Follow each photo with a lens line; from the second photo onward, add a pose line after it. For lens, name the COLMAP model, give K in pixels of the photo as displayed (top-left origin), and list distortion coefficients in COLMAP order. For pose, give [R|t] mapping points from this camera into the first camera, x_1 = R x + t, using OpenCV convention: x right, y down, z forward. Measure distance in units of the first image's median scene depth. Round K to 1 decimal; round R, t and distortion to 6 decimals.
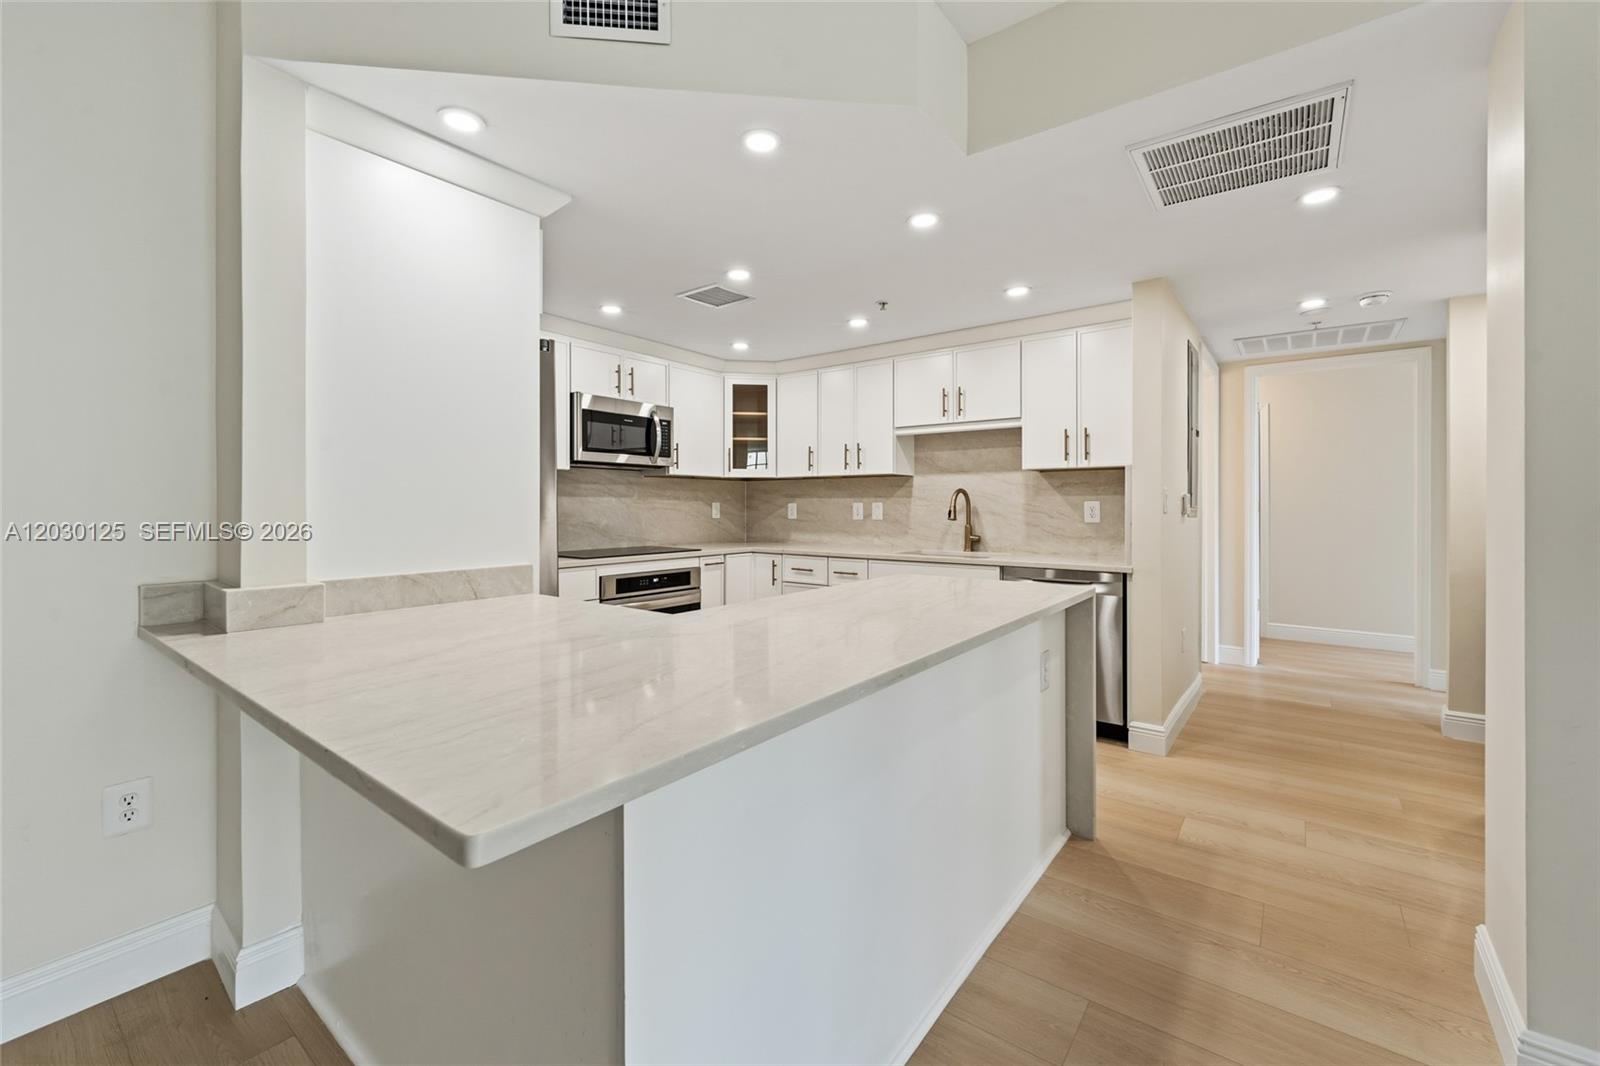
lens RADIAL K [[657.6, 0, 796.9], [0, 657.6, 506.8], [0, 0, 1]] dist [0.003664, -0.000446]
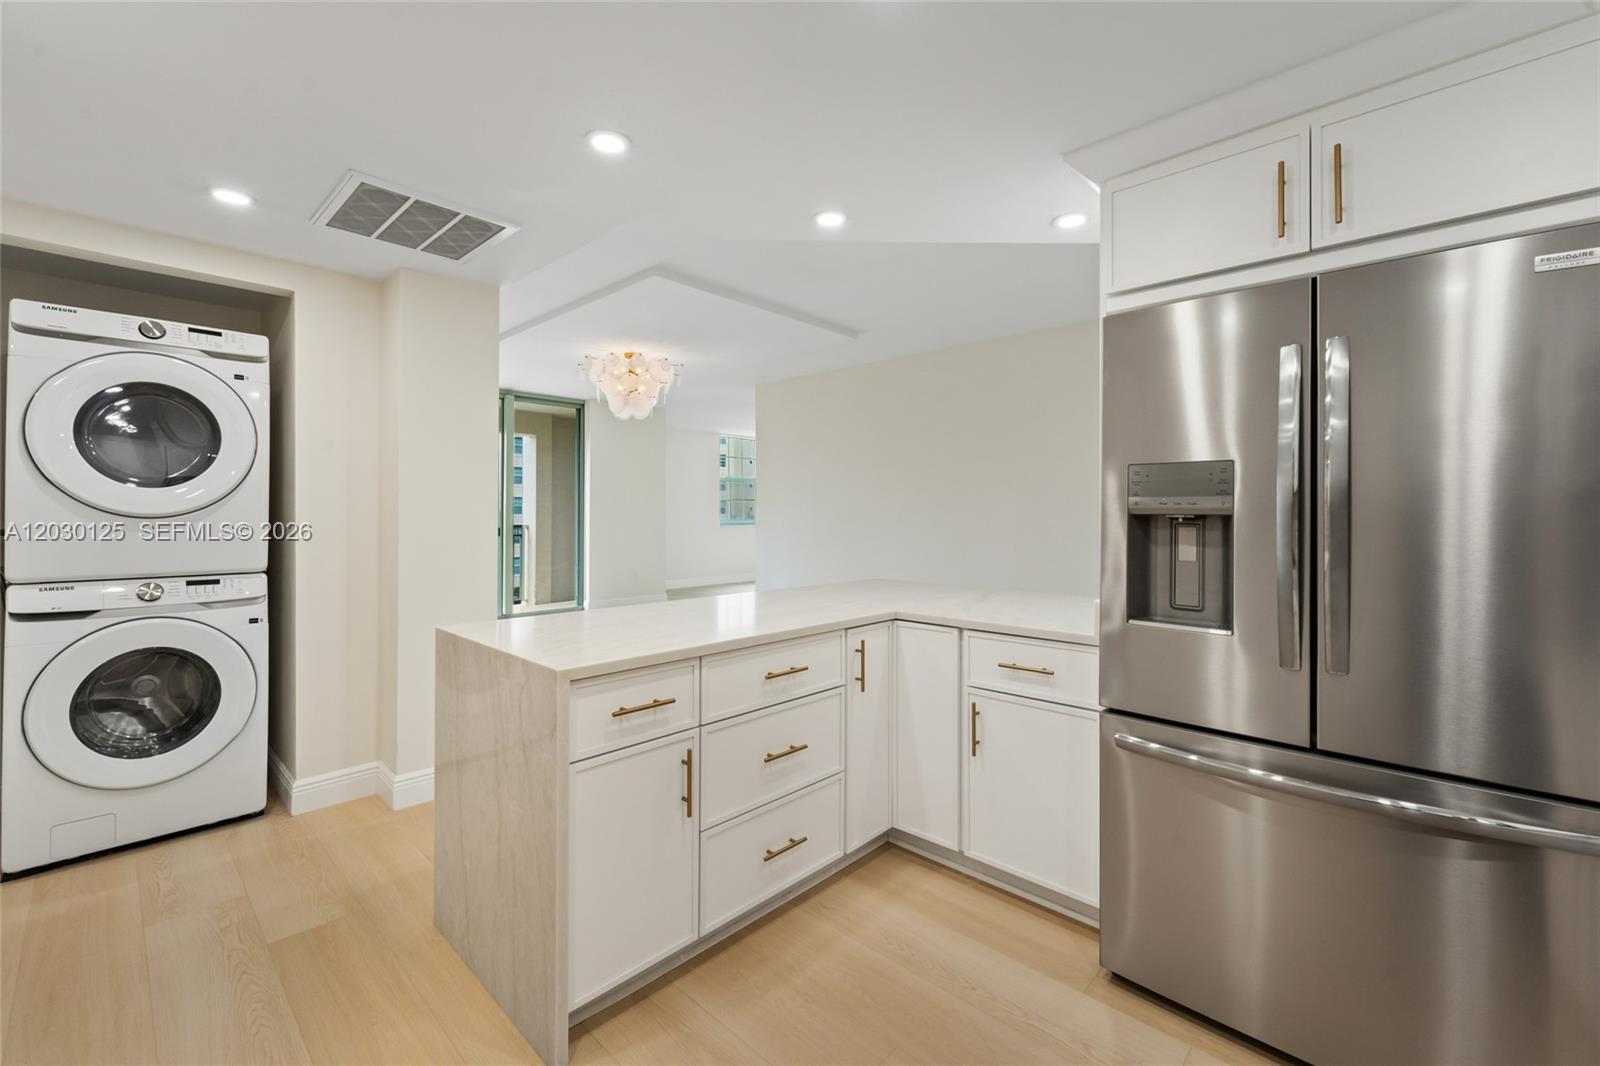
lens RADIAL K [[657.6, 0, 808.8], [0, 657.6, 514.0], [0, 0, 1]] dist [0.003664, -0.000446]
pose [[-0.994799, -0.005437, 0.101708, -0.057276], [-0.005487, 0.999985, -0.000214, -0.015341], [-0.101705, -0.000771, -0.994814, 0.952597]]
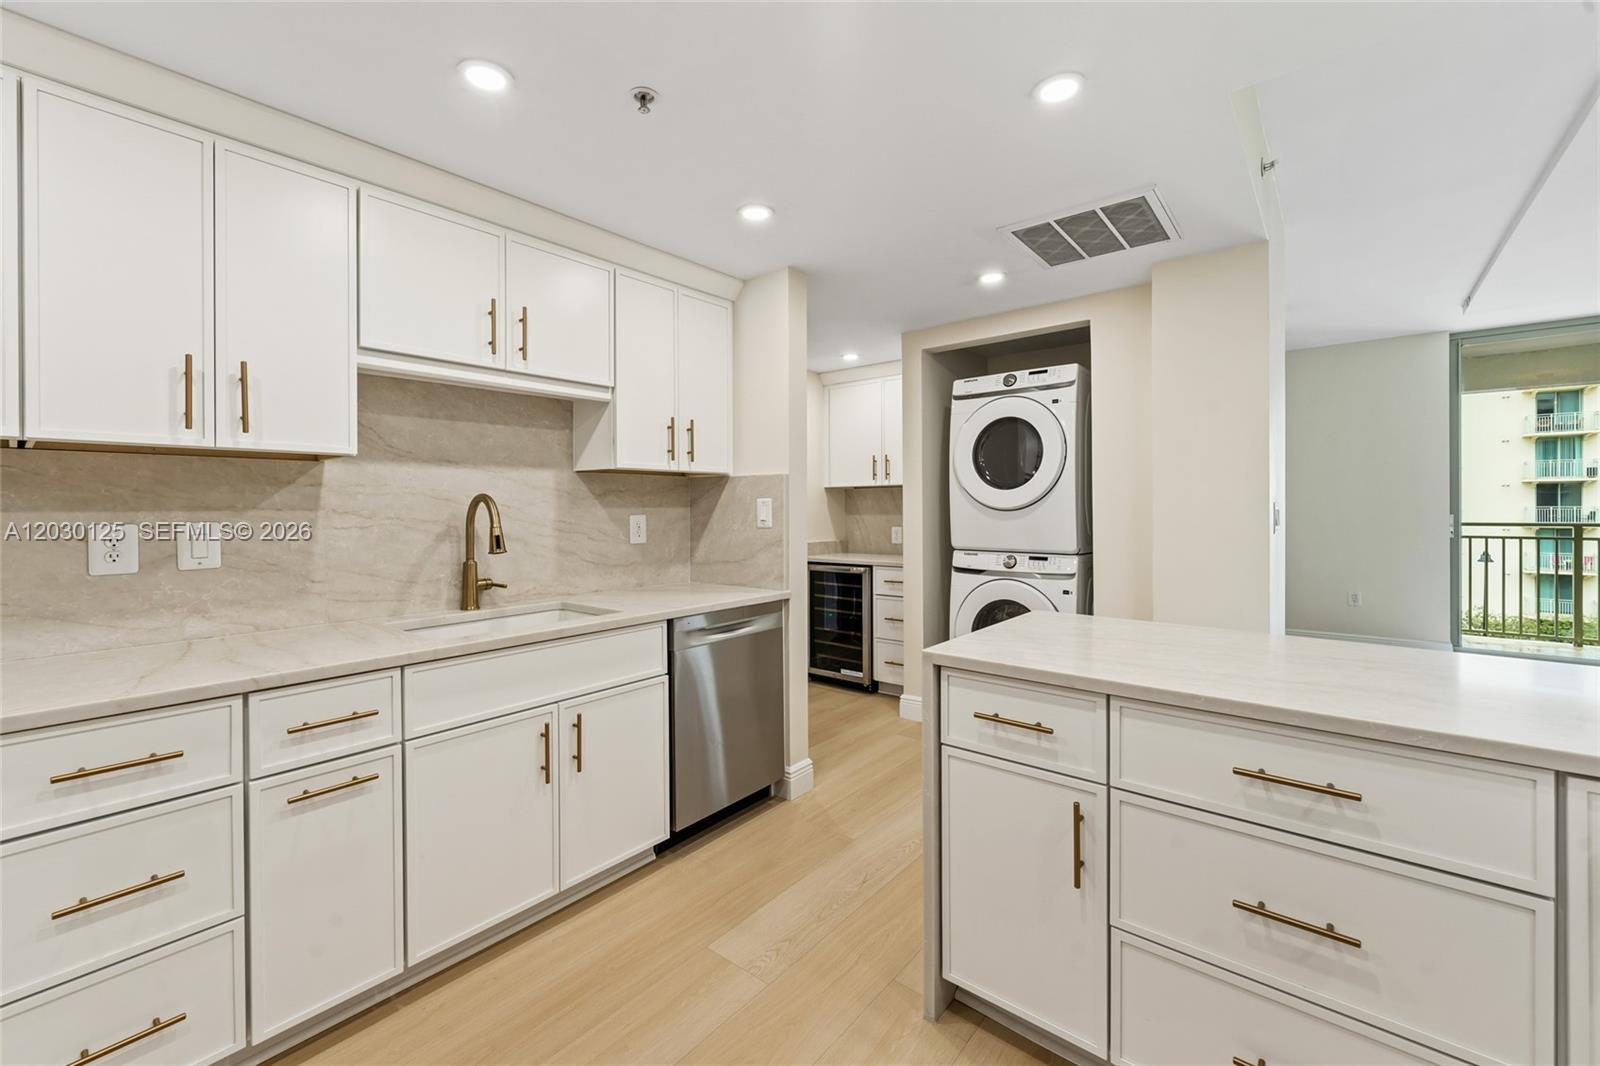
lens RADIAL K [[657.6, 0, 785.8], [0, 657.6, 516.1], [0, 0, 1]] dist [0.003664, -0.000446]
pose [[0.045181, -0.016745, 0.998838, -0.260786], [0.004118, 0.999854, 0.016575, -0.016727], [-0.998970, 0.003364, 0.045243, 0.696137]]
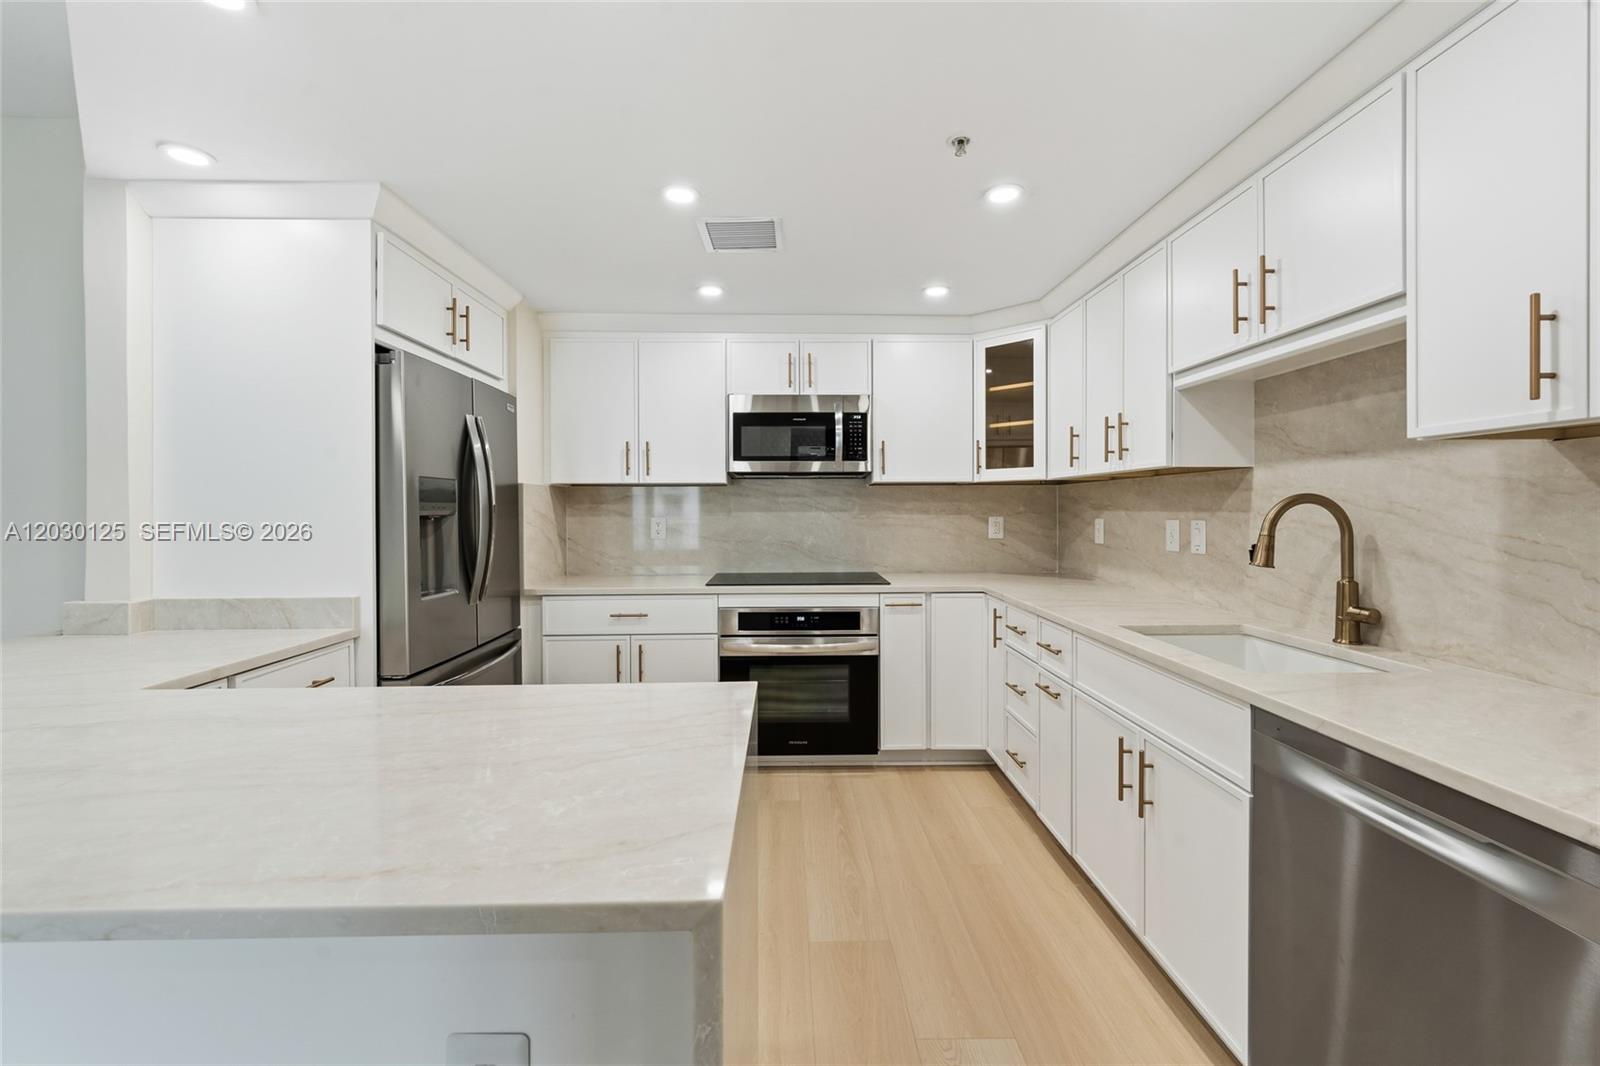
lens RADIAL K [[657.6, 0, 798.2], [0, 657.6, 510.8], [0, 0, 1]] dist [0.003664, -0.000446]
pose [[0.625443, -0.000307, -0.780270, 0.358618], [0.002373, 0.999996, 0.001508, -0.017169], [0.780266, -0.002795, 0.625441, 0.455587]]
